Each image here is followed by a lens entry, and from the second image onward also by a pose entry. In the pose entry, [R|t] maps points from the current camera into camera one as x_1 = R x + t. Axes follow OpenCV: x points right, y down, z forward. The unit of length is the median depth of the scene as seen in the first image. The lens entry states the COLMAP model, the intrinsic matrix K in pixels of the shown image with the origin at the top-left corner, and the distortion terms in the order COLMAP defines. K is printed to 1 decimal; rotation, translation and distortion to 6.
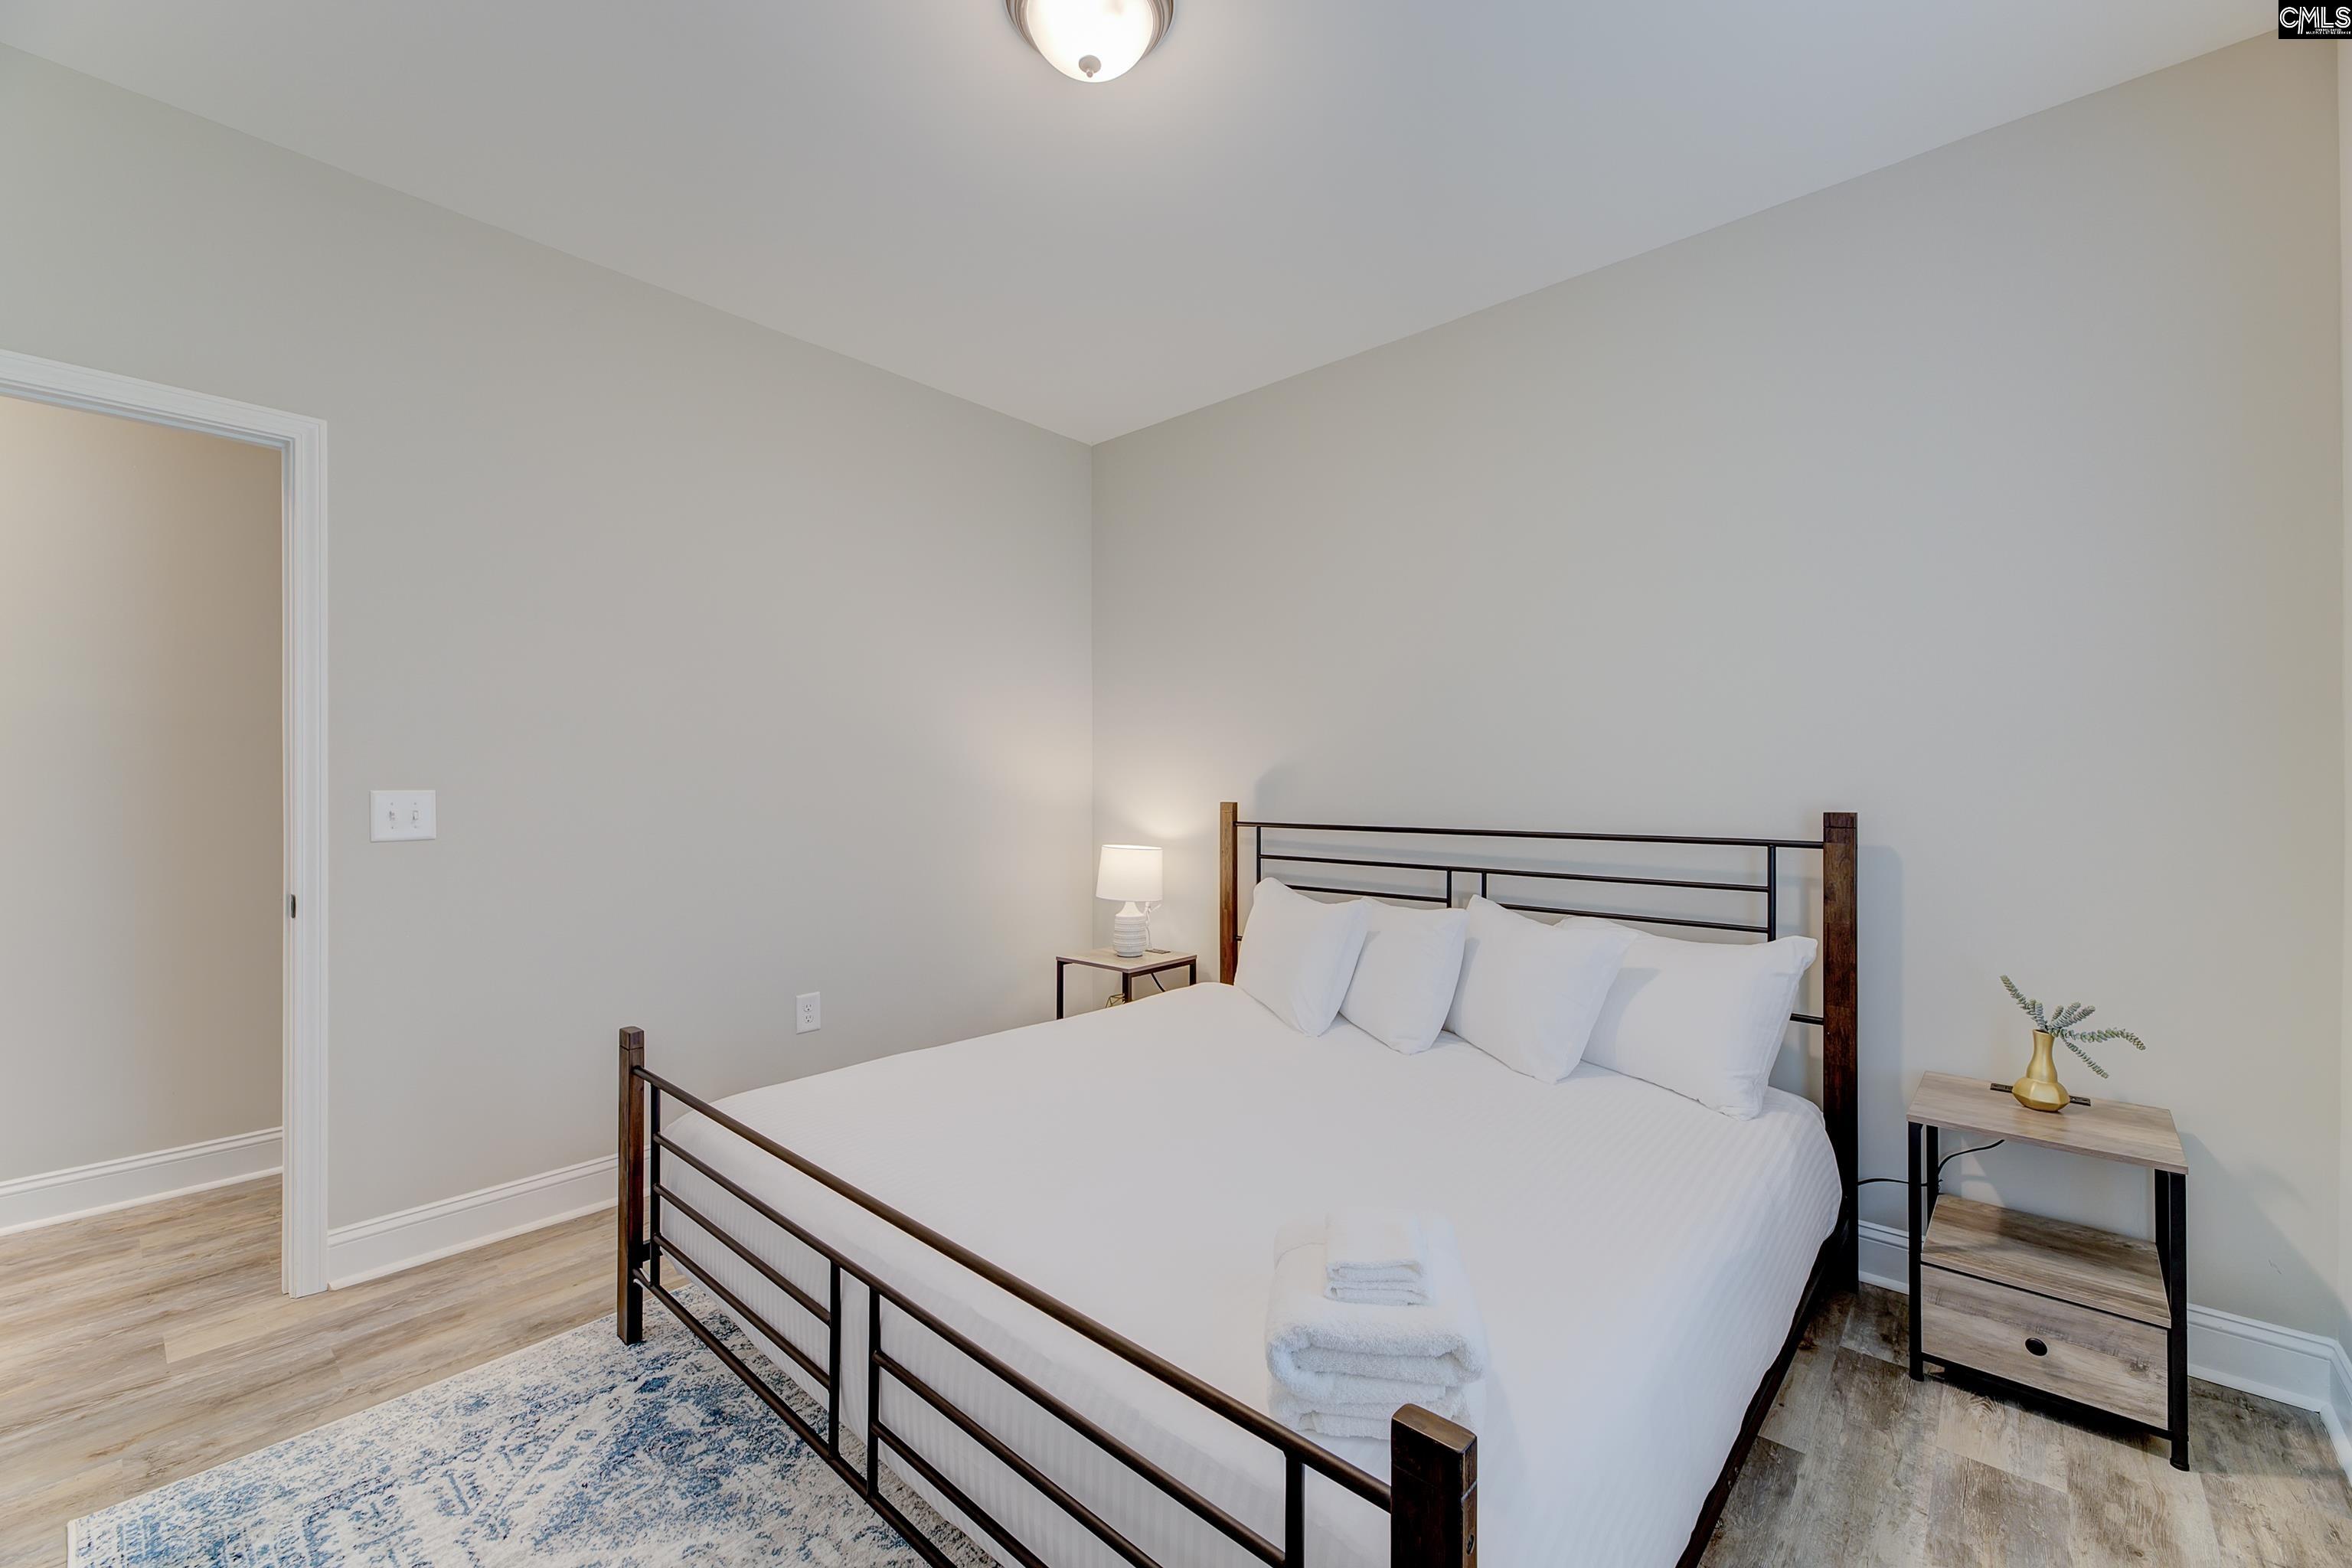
lens RADIAL K [[940.9, 0, 1171.6], [0, 940.9, 788.7], [0, 0, 1]] dist [0.001937, -0.000151]
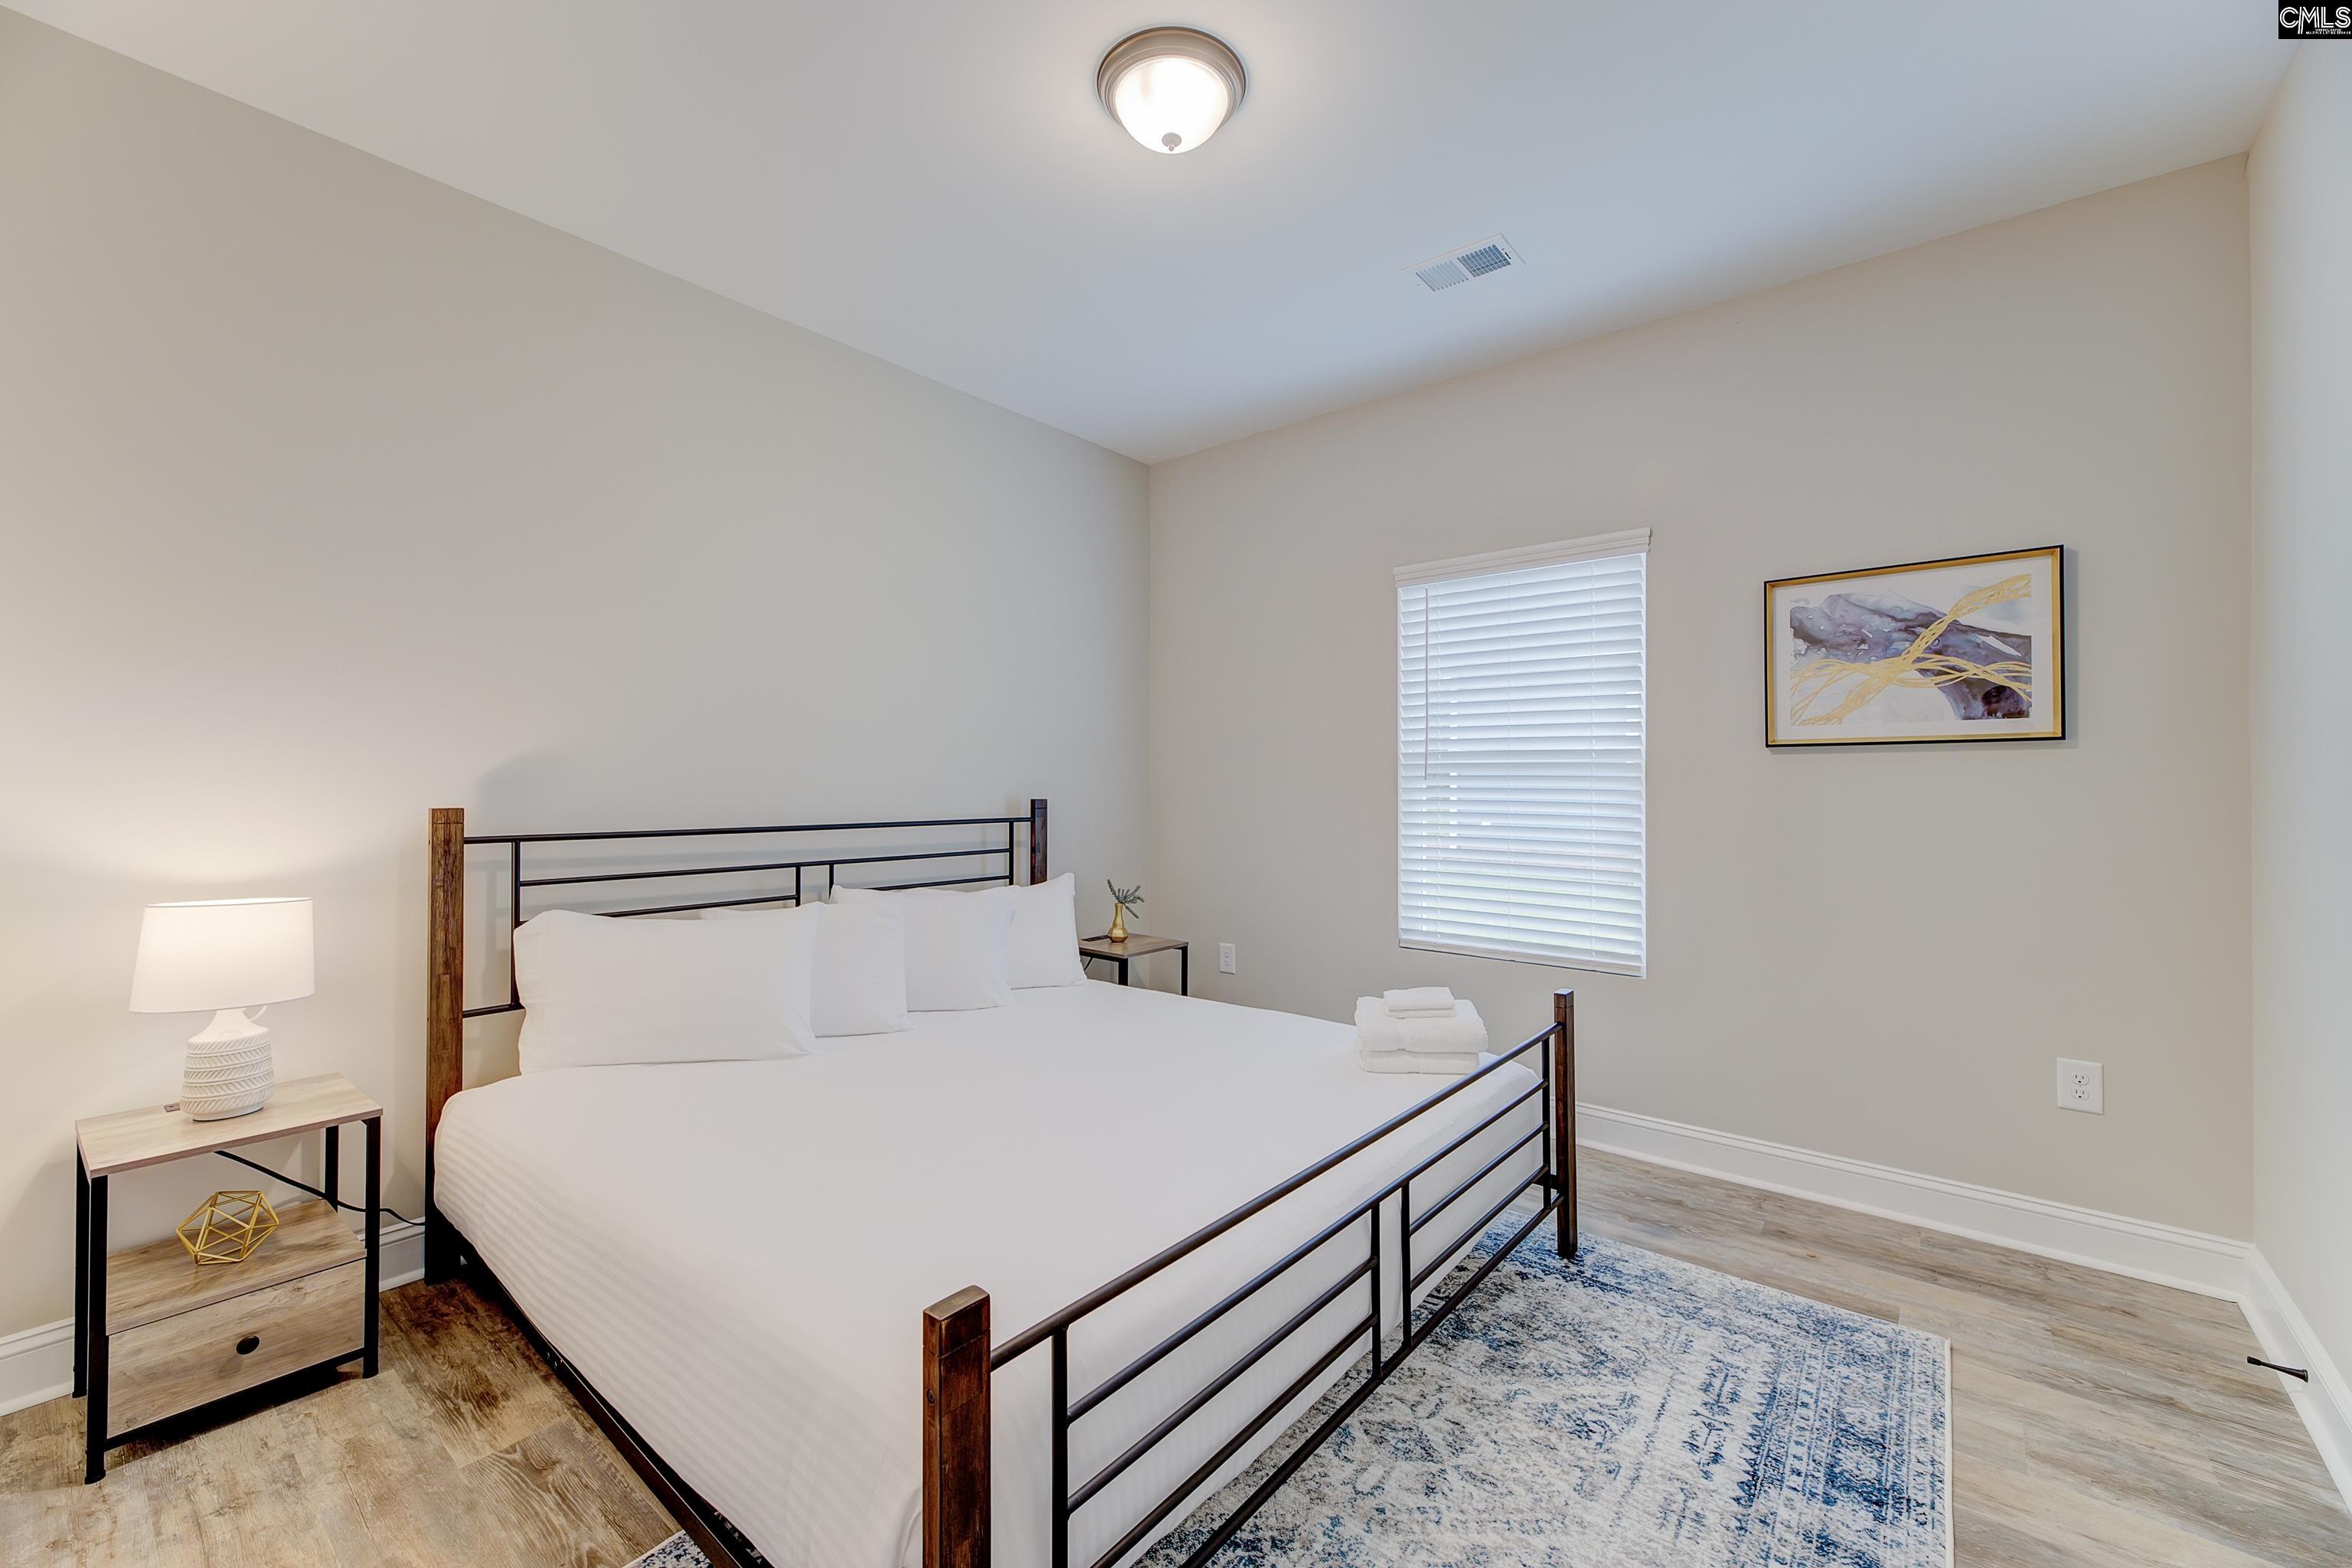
lens RADIAL K [[935.1, 0, 1181.7], [0, 935.1, 769.8], [0, 0, 1]] dist [0.002932, -0.000297]
pose [[-0.047019, 0.007627, 0.998865, -0.784636], [-0.003725, 0.999963, -0.007811, -0.011970], [-0.998887, -0.004088, -0.046989, 0.679371]]
